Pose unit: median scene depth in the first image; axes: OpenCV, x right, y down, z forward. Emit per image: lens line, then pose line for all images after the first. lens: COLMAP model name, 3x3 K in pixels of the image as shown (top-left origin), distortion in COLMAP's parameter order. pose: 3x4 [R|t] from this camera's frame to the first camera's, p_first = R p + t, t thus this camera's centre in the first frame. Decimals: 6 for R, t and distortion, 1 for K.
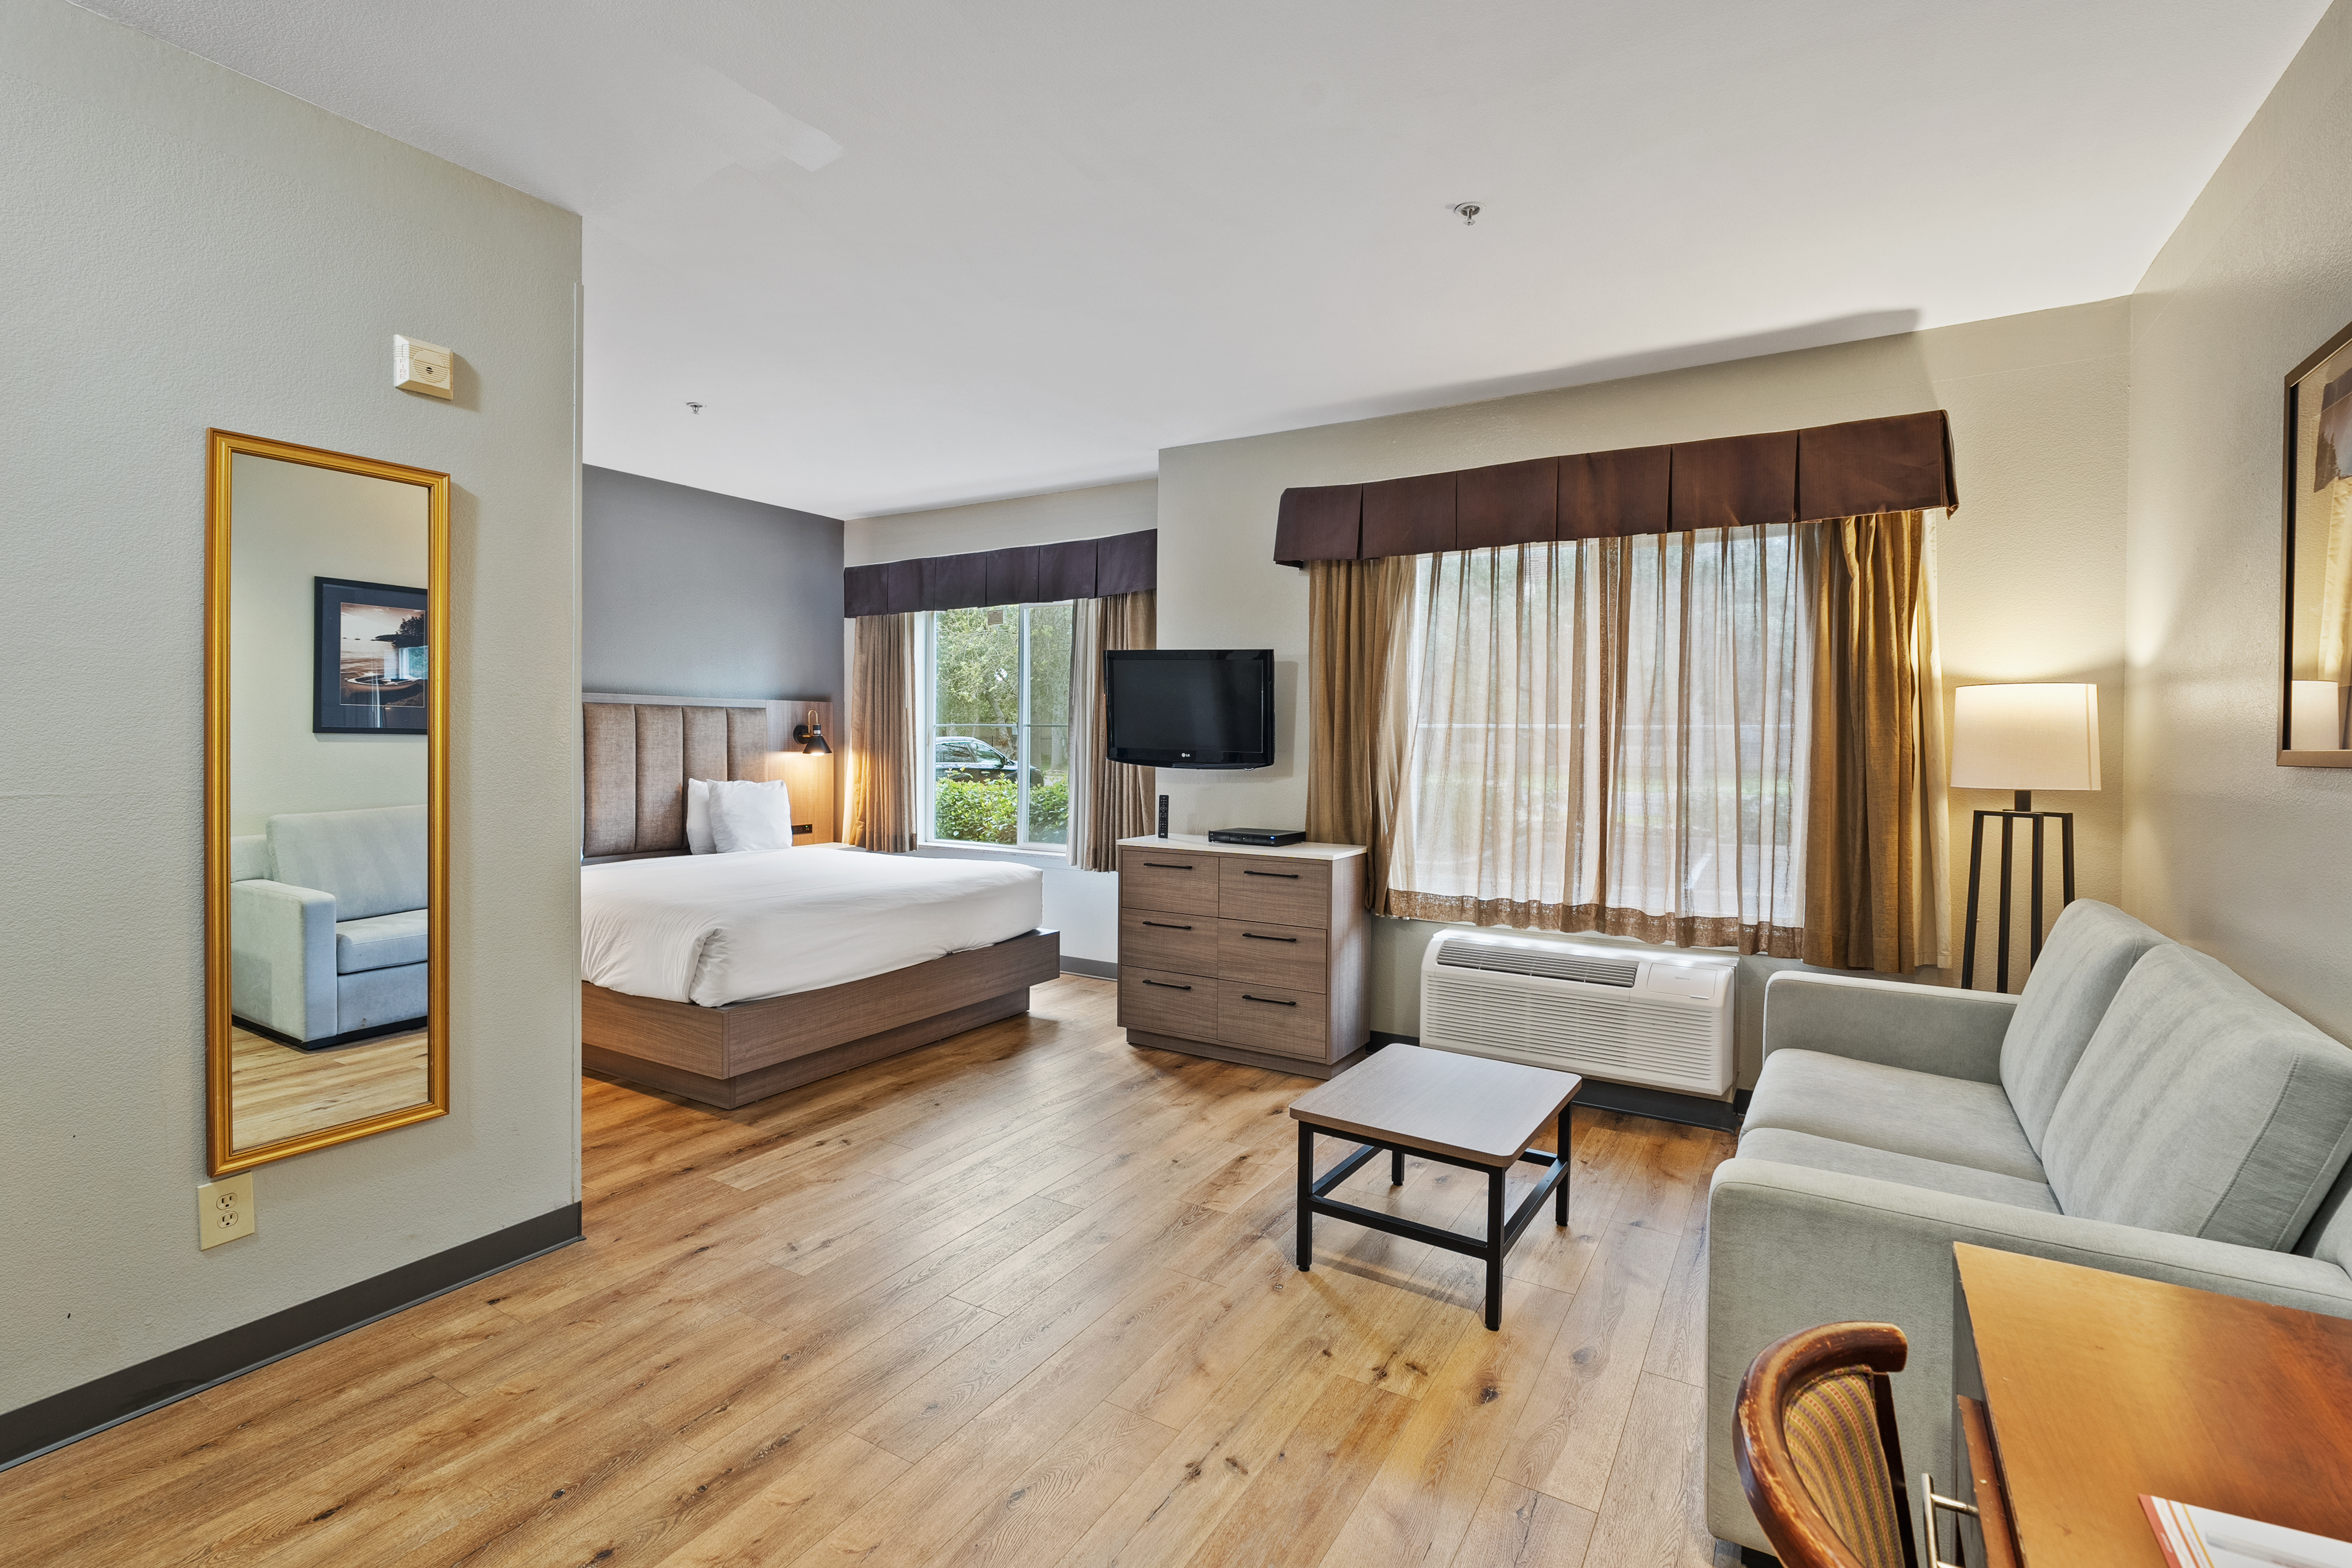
lens RADIAL K [[1079.8, 0, 1182.2], [0, 1079.8, 765.5], [0, 0, 1]] dist [-0.001624, 0.000000]
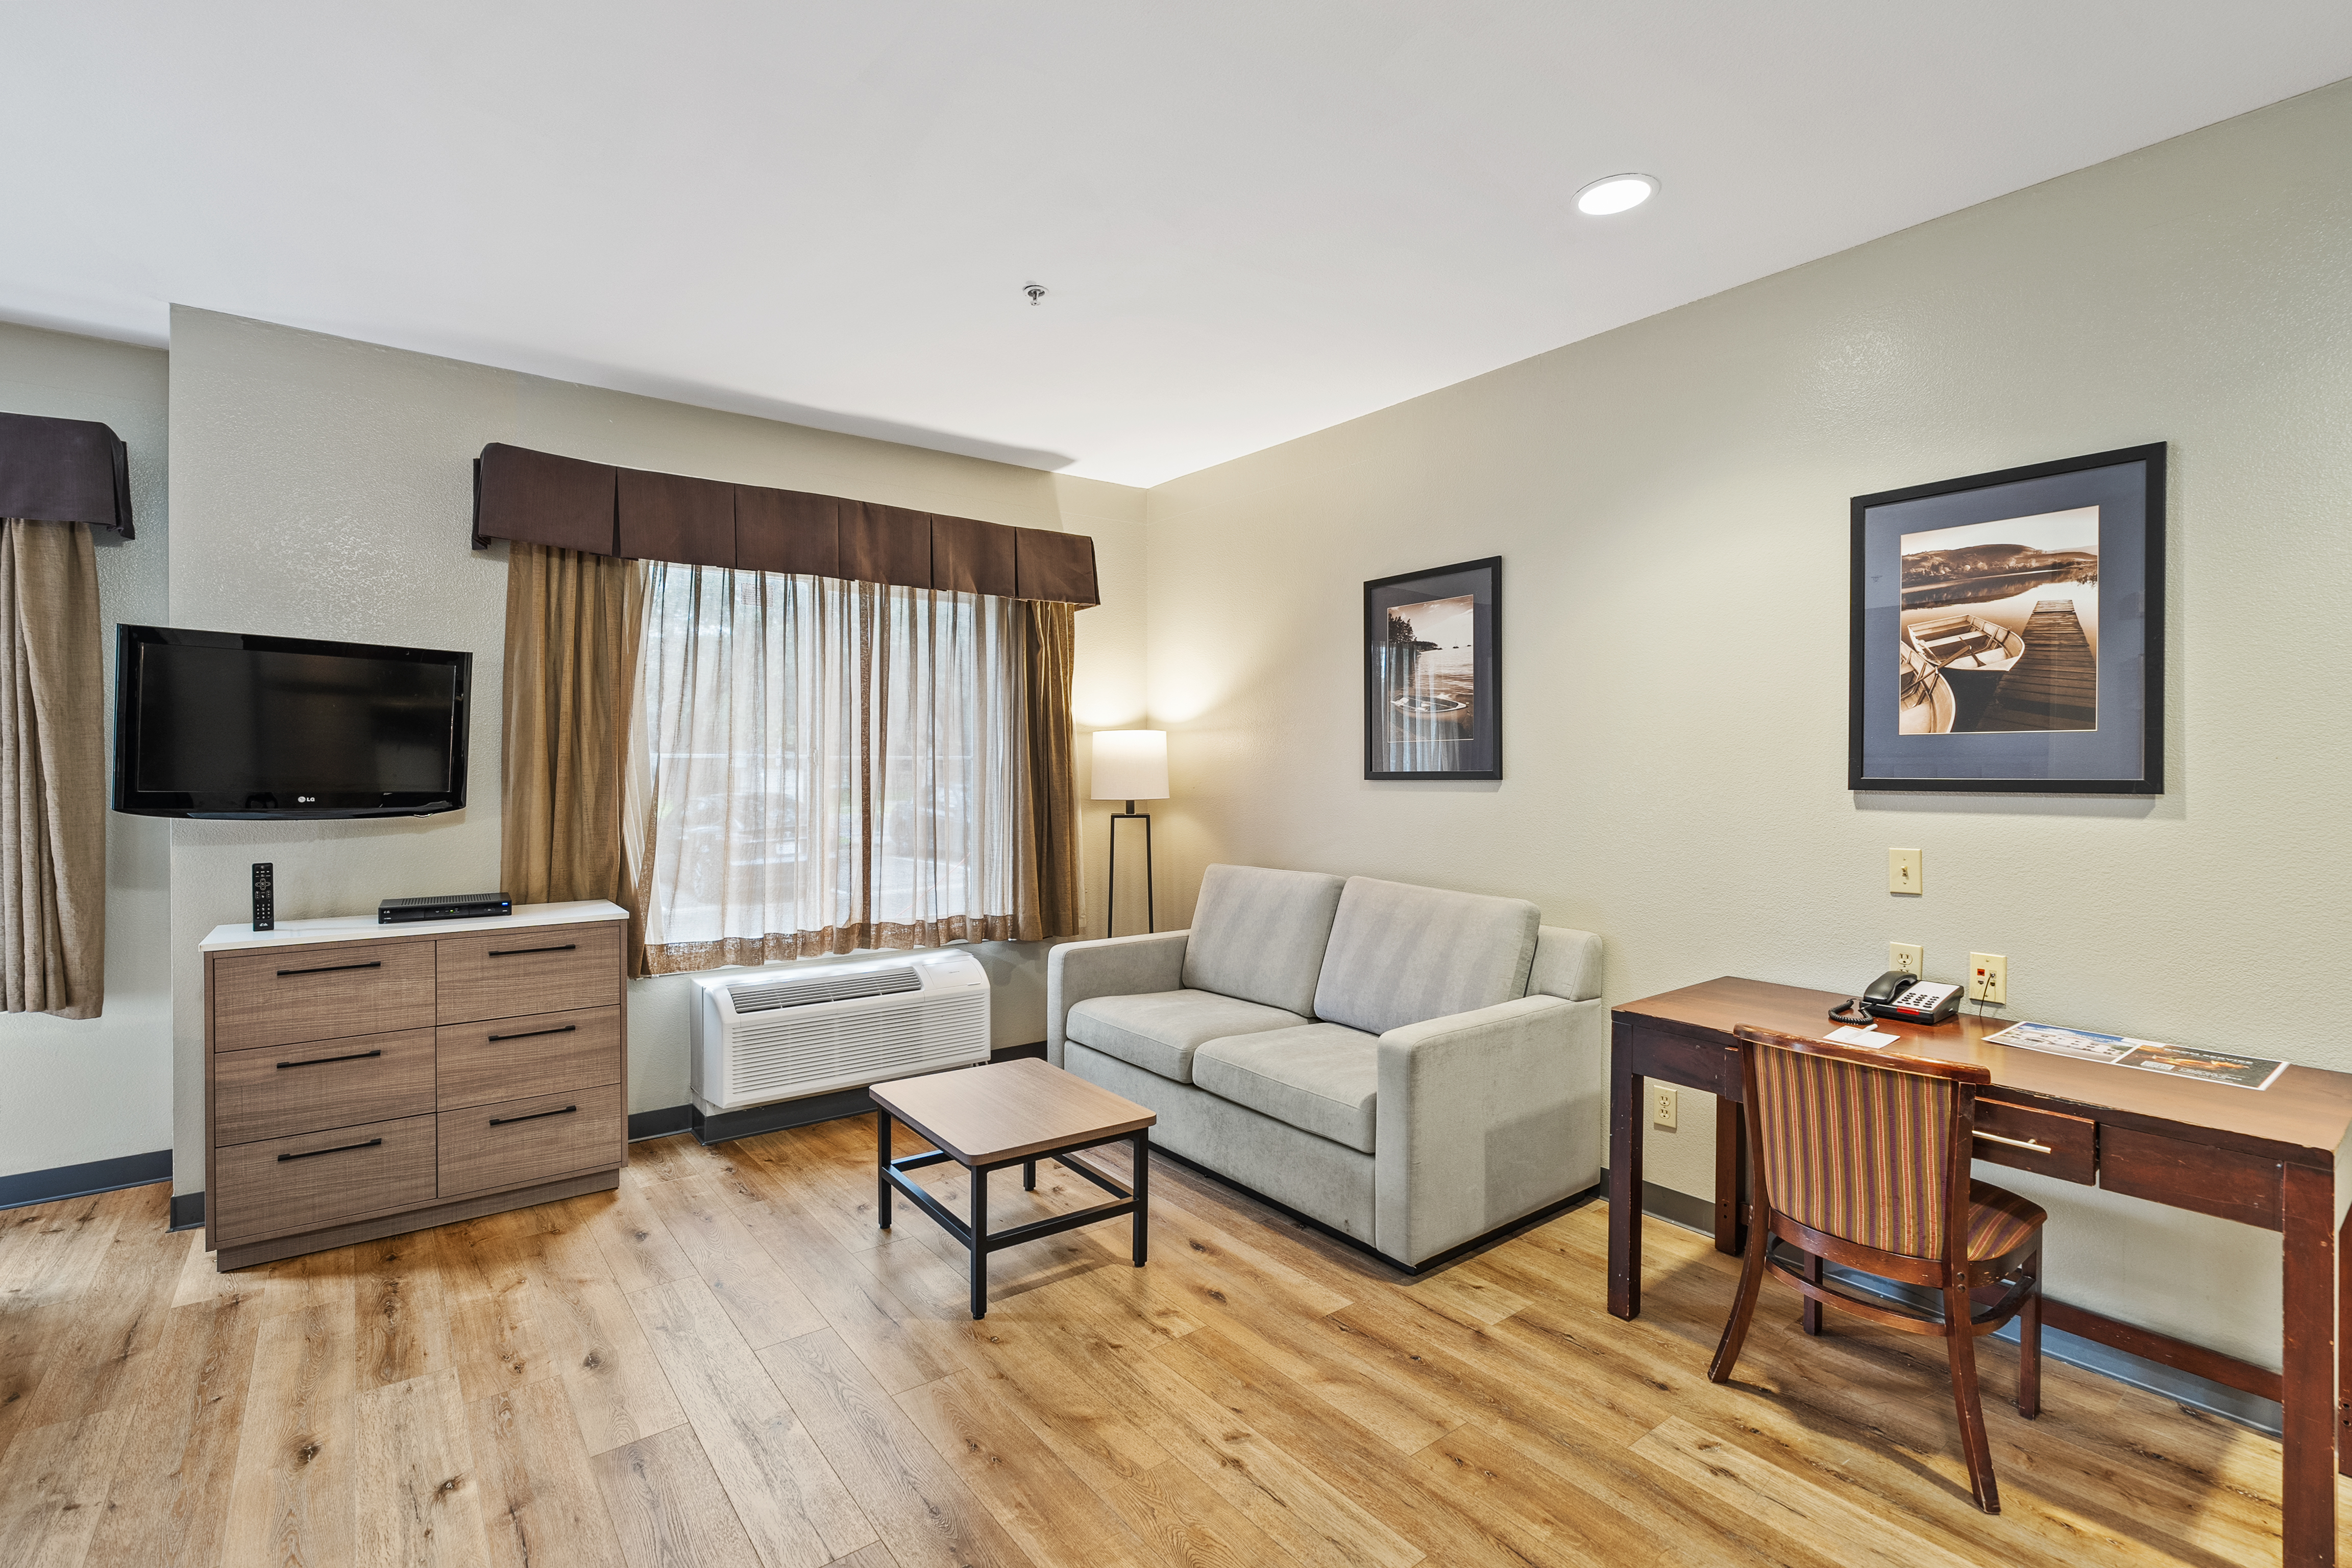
lens RADIAL K [[1060.6, 0, 1176.0], [0, 1060.6, 784.0], [0, 0, 1]] dist [-0.001670, -0.000220]
pose [[0.367008, -0.024138, 0.929905, -0.483463], [0.027189, 0.999515, 0.015214, -0.017103], [-0.929820, 0.019699, 0.367486, 0.325623]]
